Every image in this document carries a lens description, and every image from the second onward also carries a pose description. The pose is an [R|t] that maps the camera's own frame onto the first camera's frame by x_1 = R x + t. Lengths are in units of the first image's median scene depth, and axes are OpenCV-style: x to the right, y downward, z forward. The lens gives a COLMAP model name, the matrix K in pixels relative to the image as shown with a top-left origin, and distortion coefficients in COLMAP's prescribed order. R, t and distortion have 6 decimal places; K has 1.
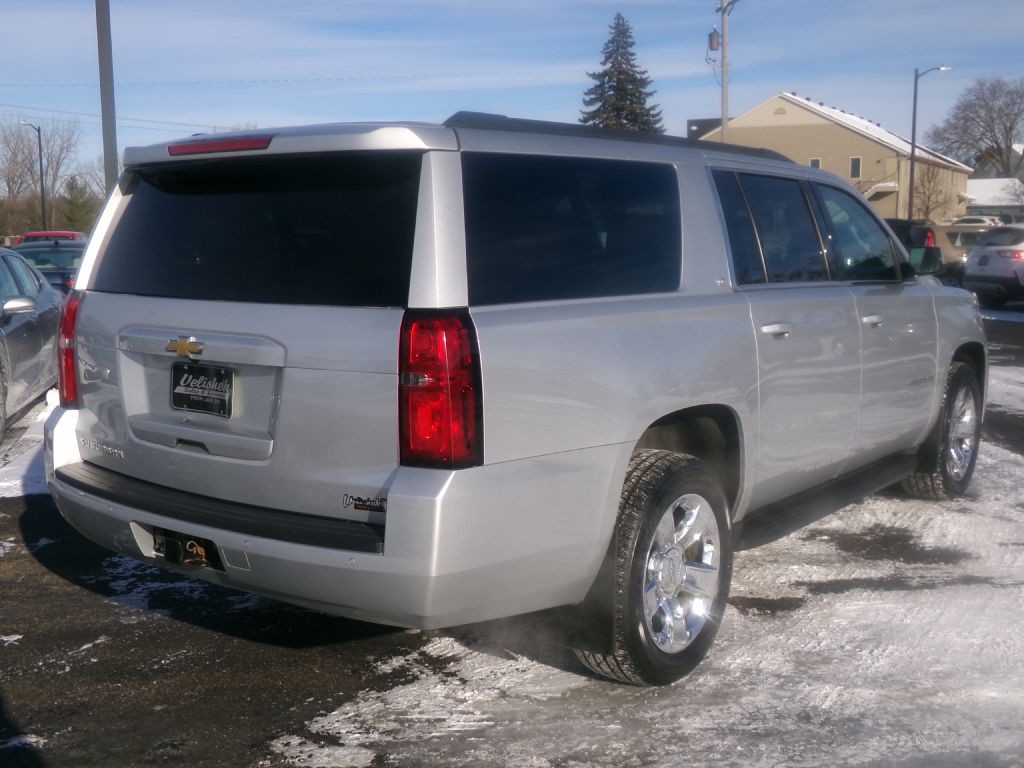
lens RADIAL K [[1128.6, 0, 494.1], [0, 1128.6, 386.3], [0, 0, 1]] dist [0.006140, -0.001051]
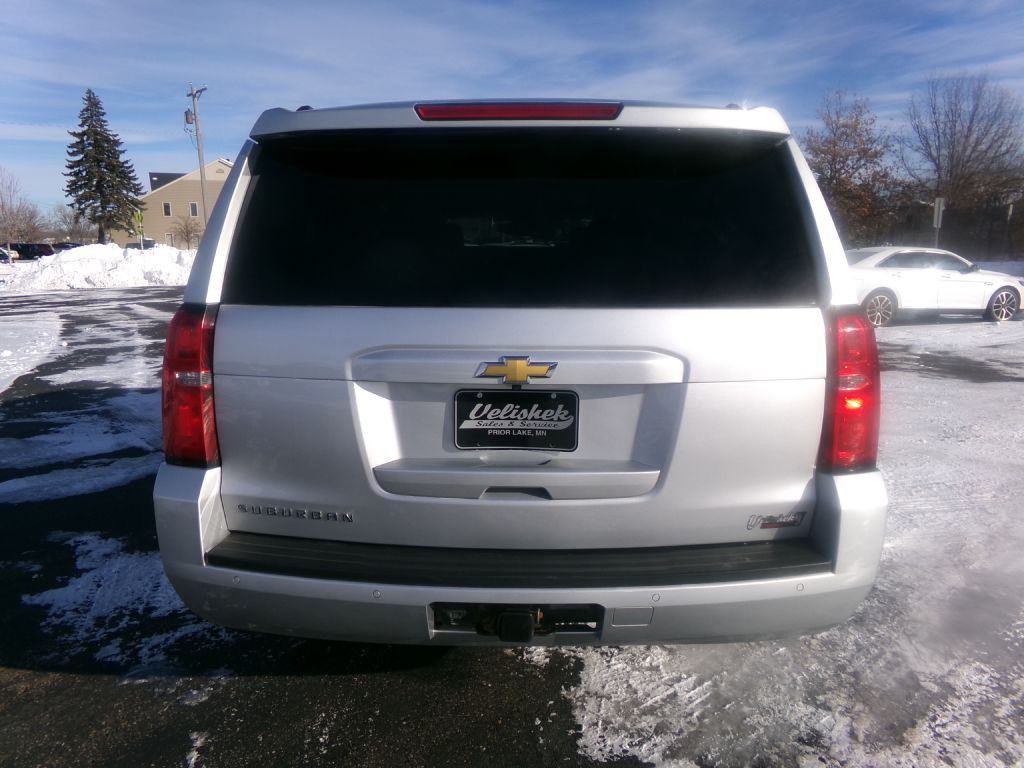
lens RADIAL K [[690.3, 0, 497.7], [0, 690.3, 380.8], [0, 0, 1]] dist [-0.060974, 0.108886]
pose [[0.804978, -0.108697, 0.583263, -0.535412], [0.077859, 0.993926, 0.077774, -0.062318], [-0.588174, -0.017194, 0.808552, 0.599039]]
